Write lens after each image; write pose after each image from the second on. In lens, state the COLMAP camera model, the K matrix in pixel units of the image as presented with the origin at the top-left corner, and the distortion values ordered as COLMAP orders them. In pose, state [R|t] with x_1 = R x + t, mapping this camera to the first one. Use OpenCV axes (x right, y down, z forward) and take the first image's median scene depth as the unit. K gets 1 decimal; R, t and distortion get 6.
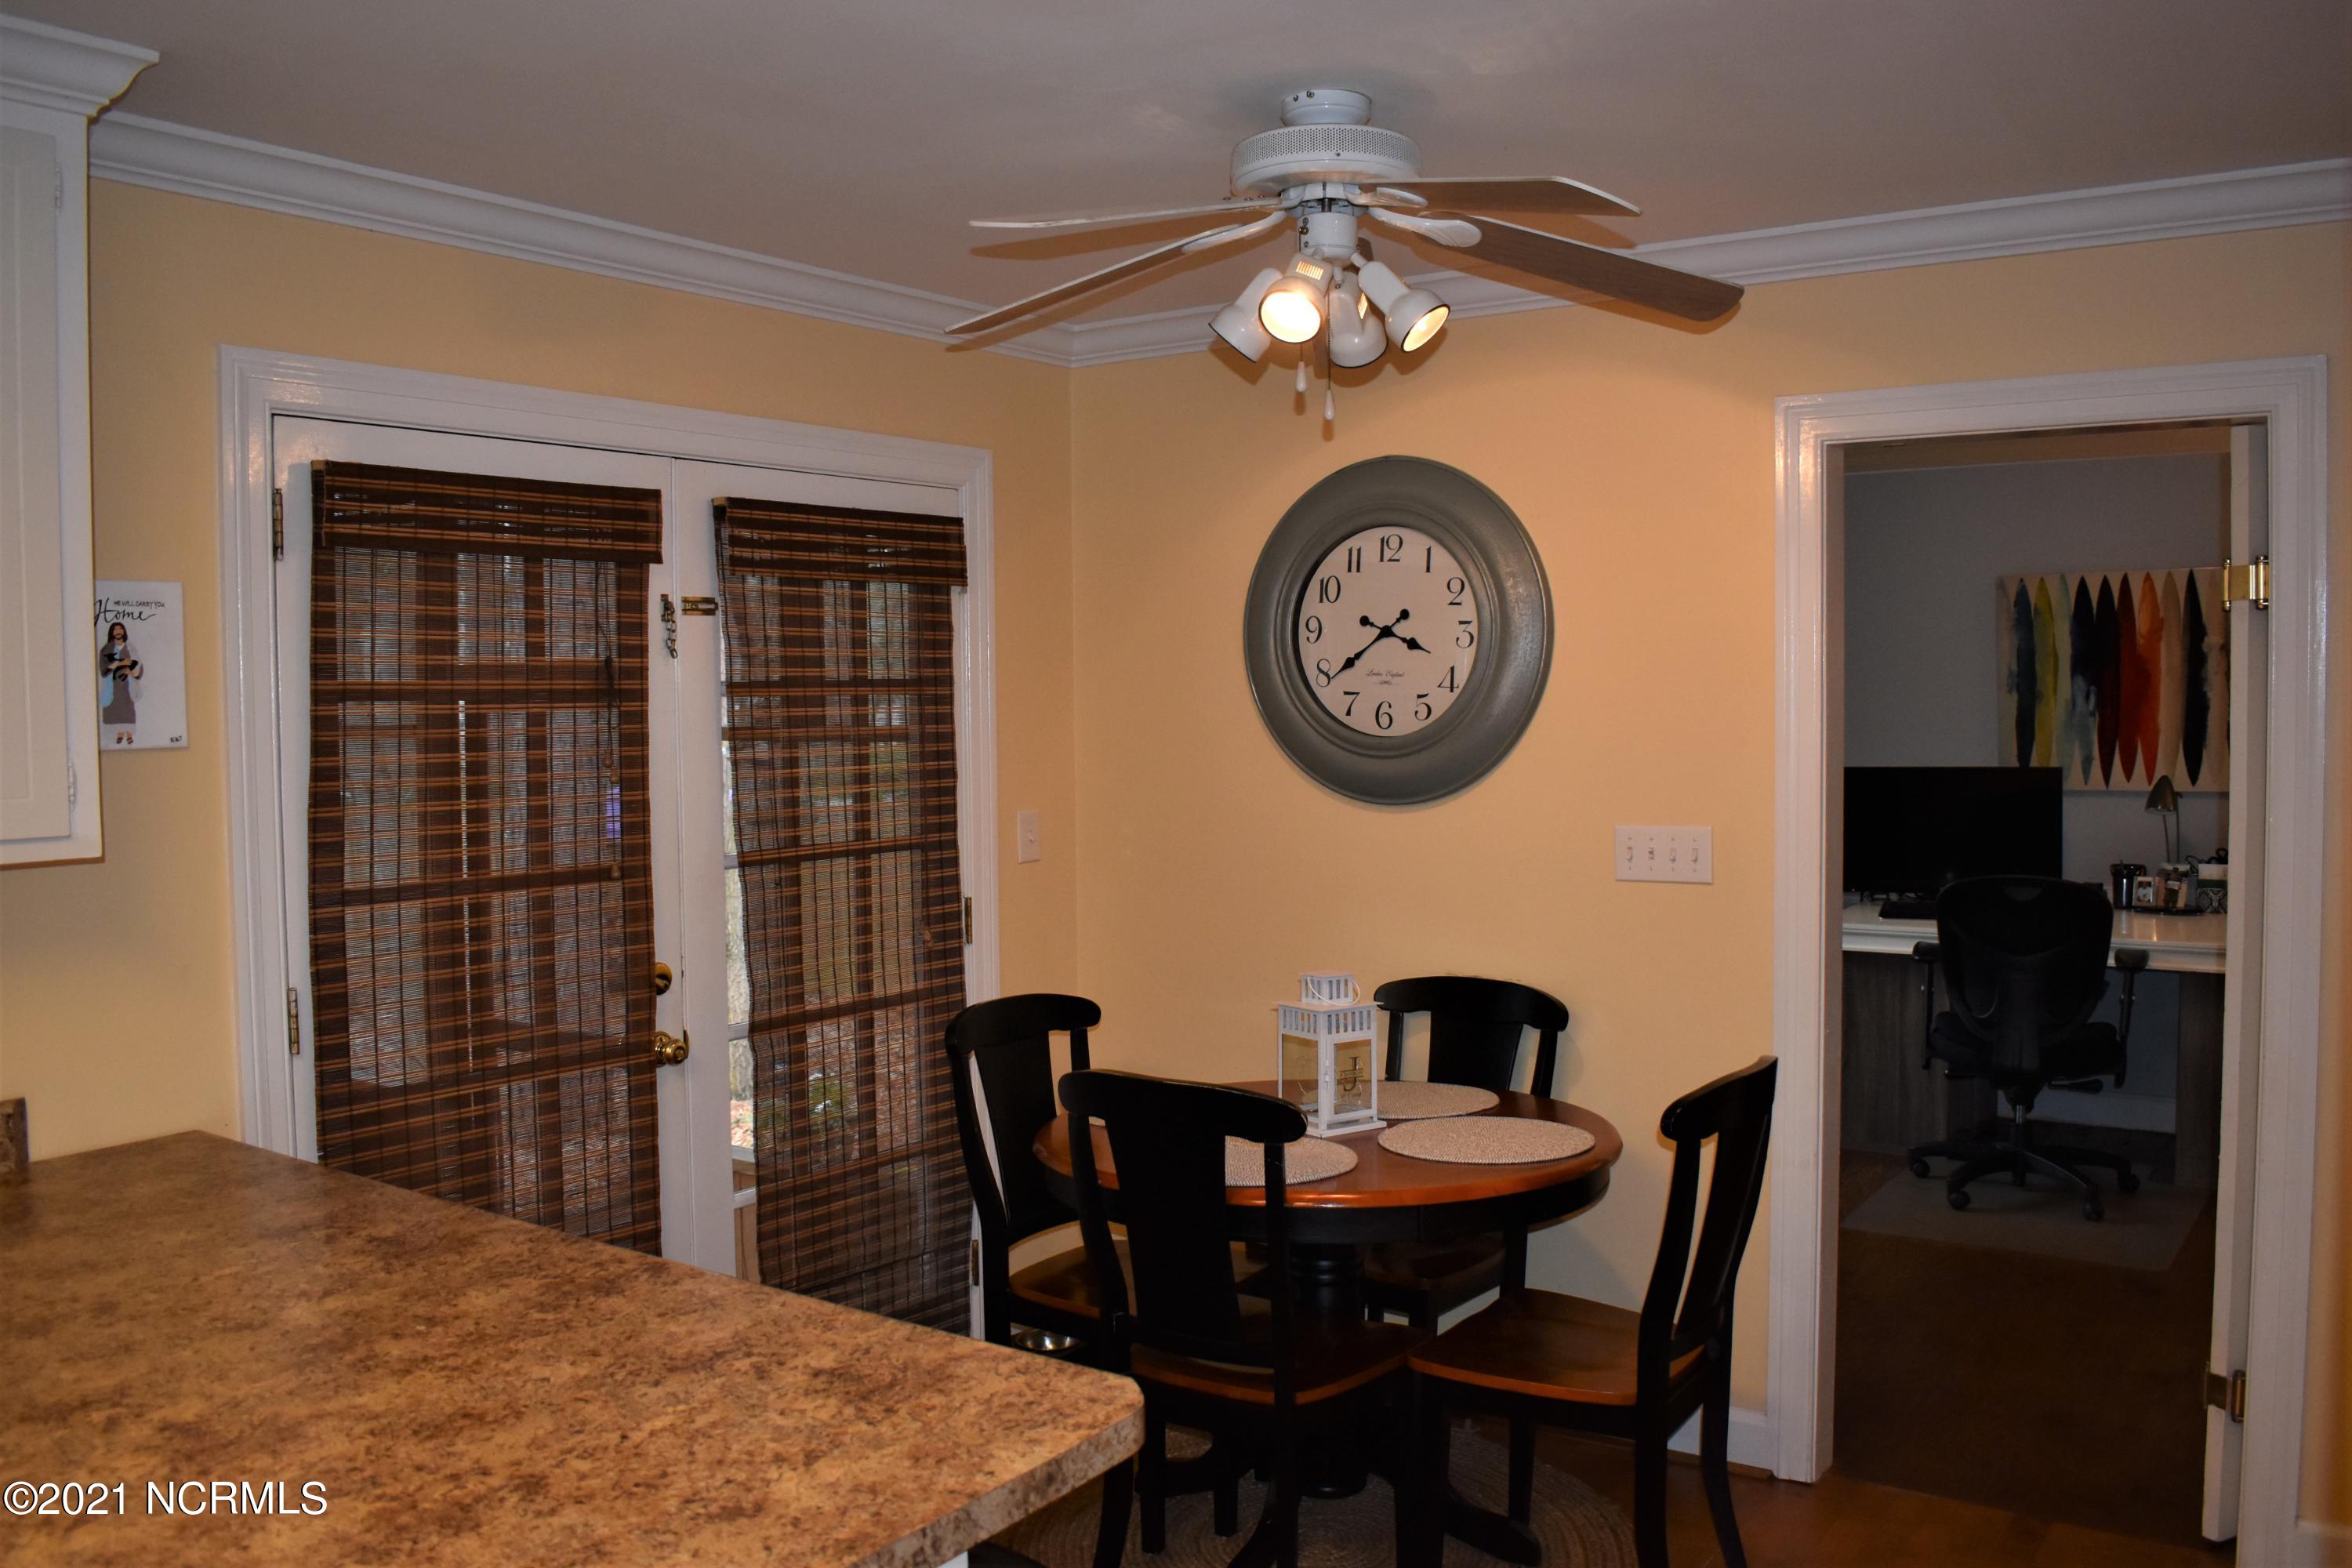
lens RADIAL K [[1859.1, 0, 1170.9], [0, 1859.1, 788.5], [0, 0, 1]] dist [-0.082598, 0.008235]
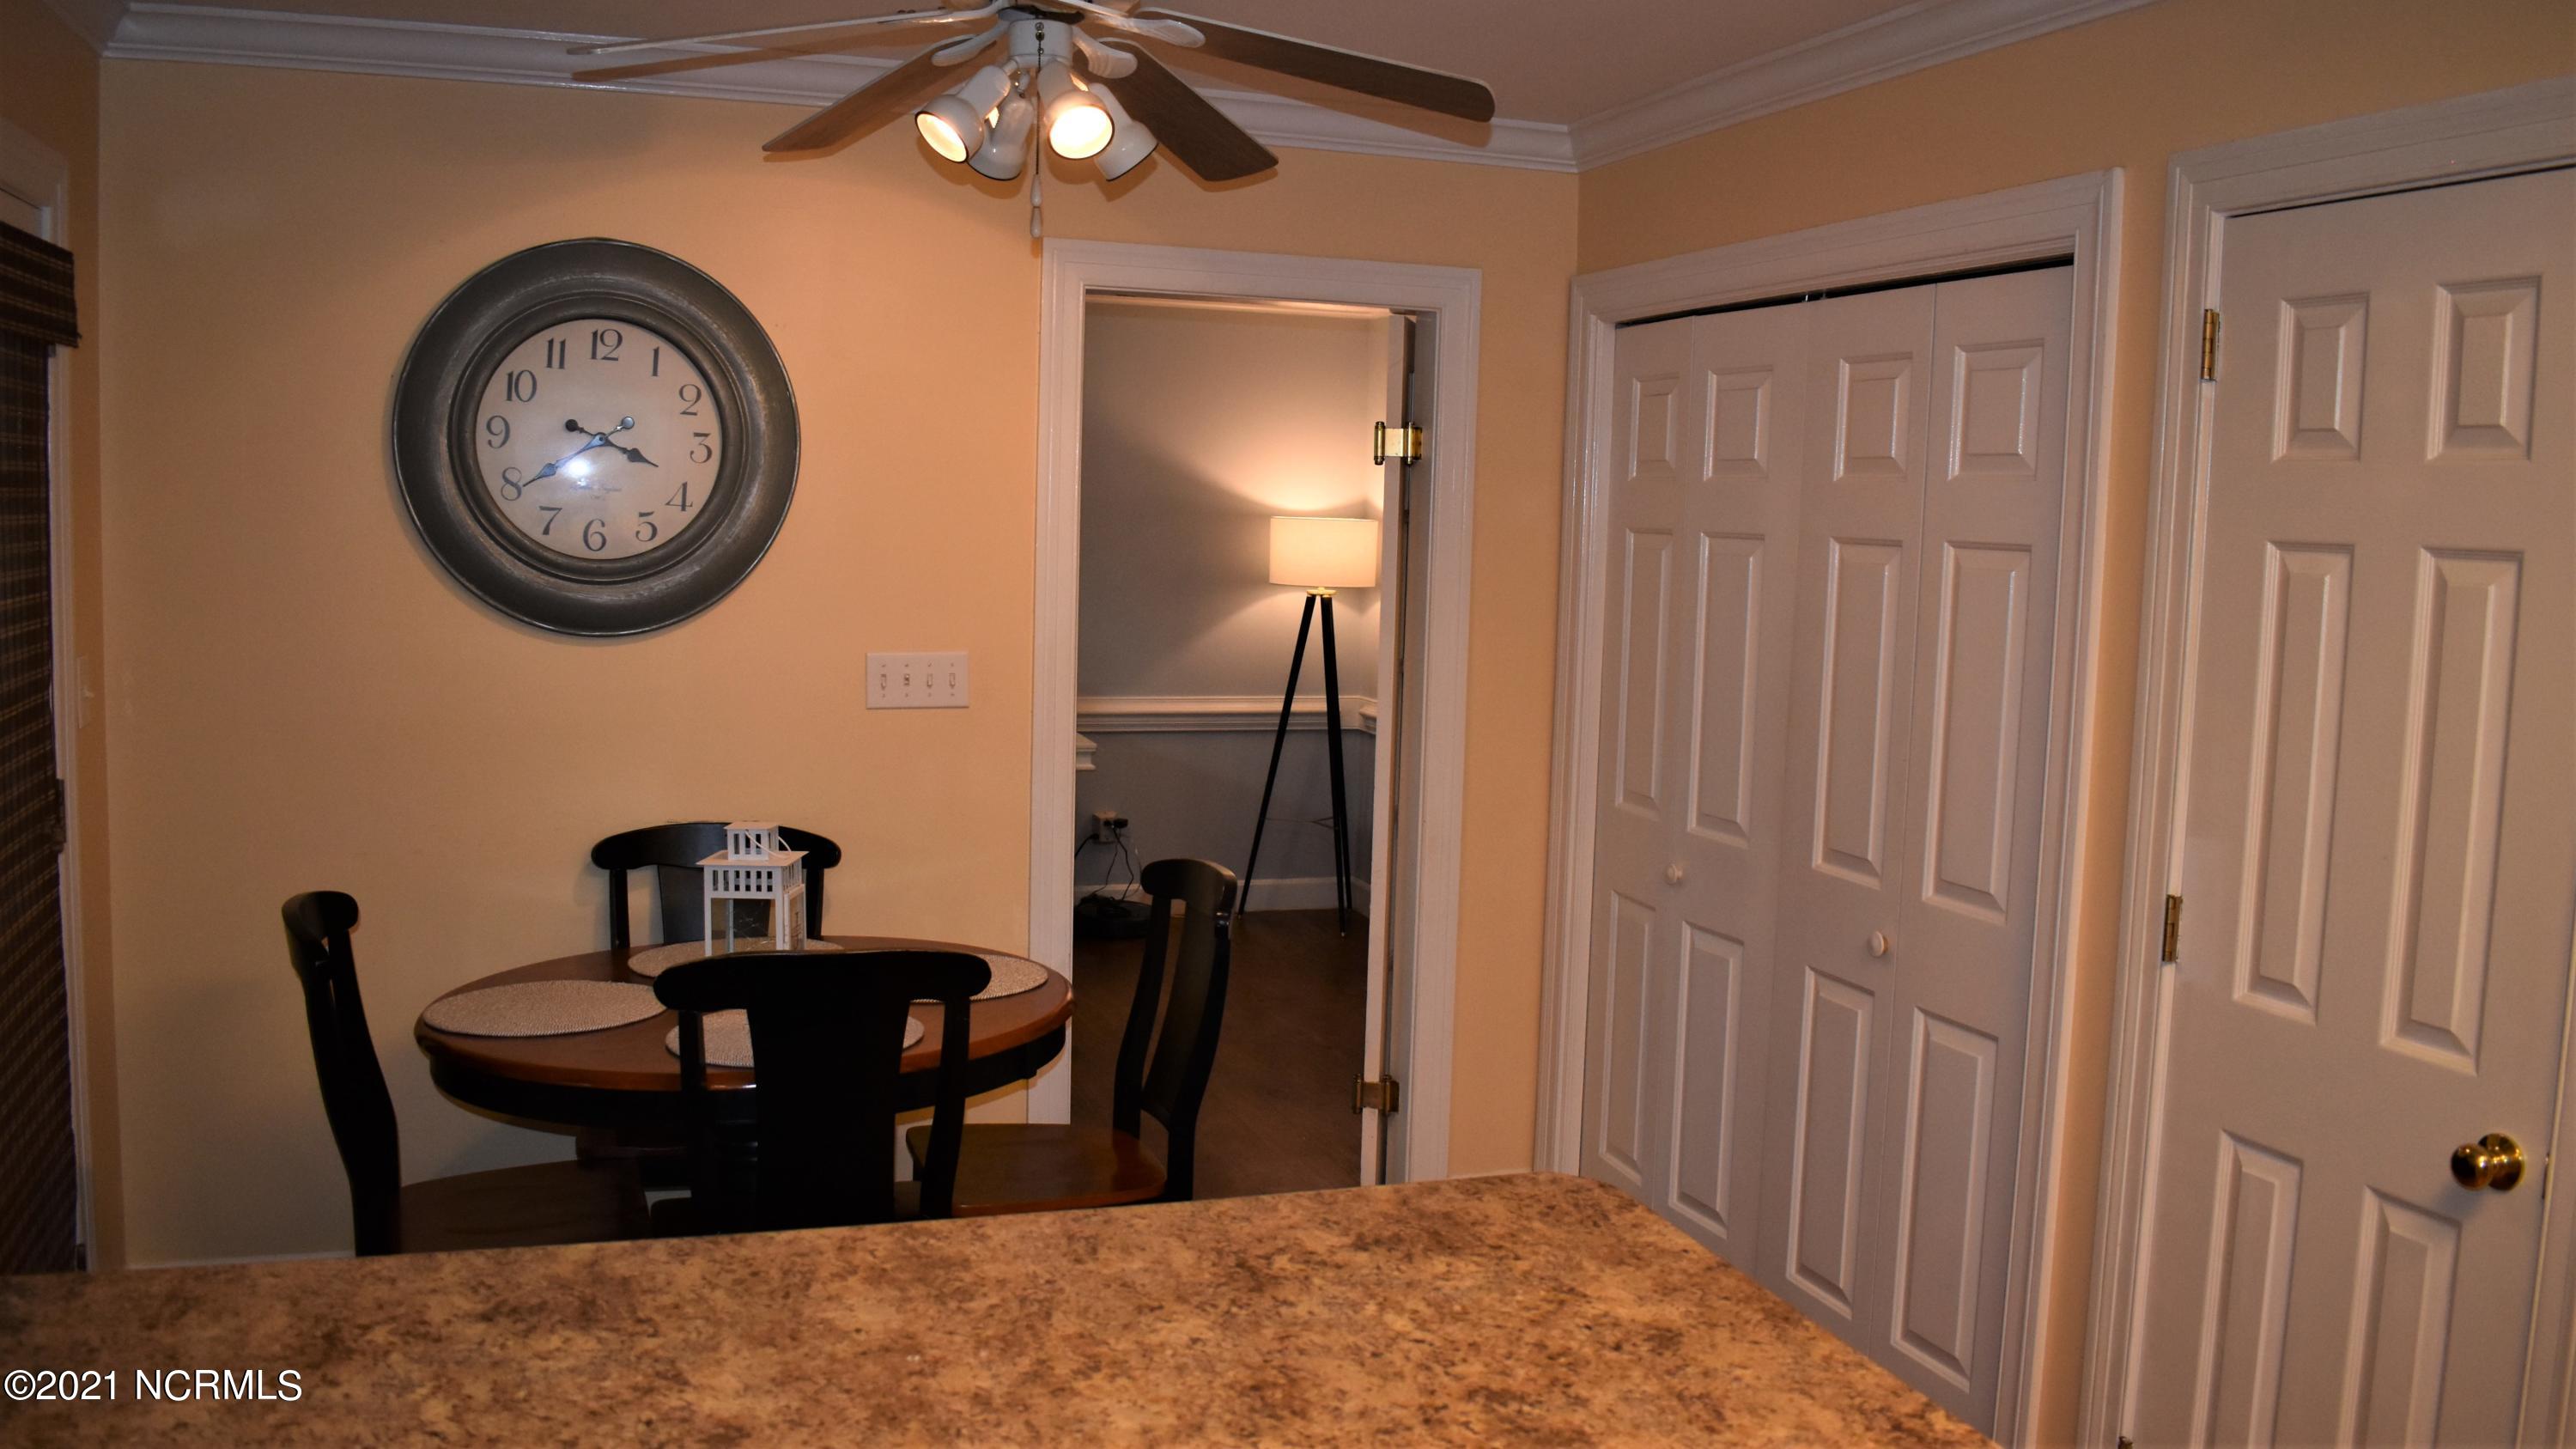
lens RADIAL K [[2006.2, 0, 1262.1], [0, 2006.2, 706.1], [0, 0, 1]] dist [-0.073758, -0.008877]
pose [[0.614426, -0.049919, 0.787394, -0.908669], [0.008608, 0.998361, 0.056577, -0.019608], [-0.788928, -0.027984, 0.613848, 0.364463]]
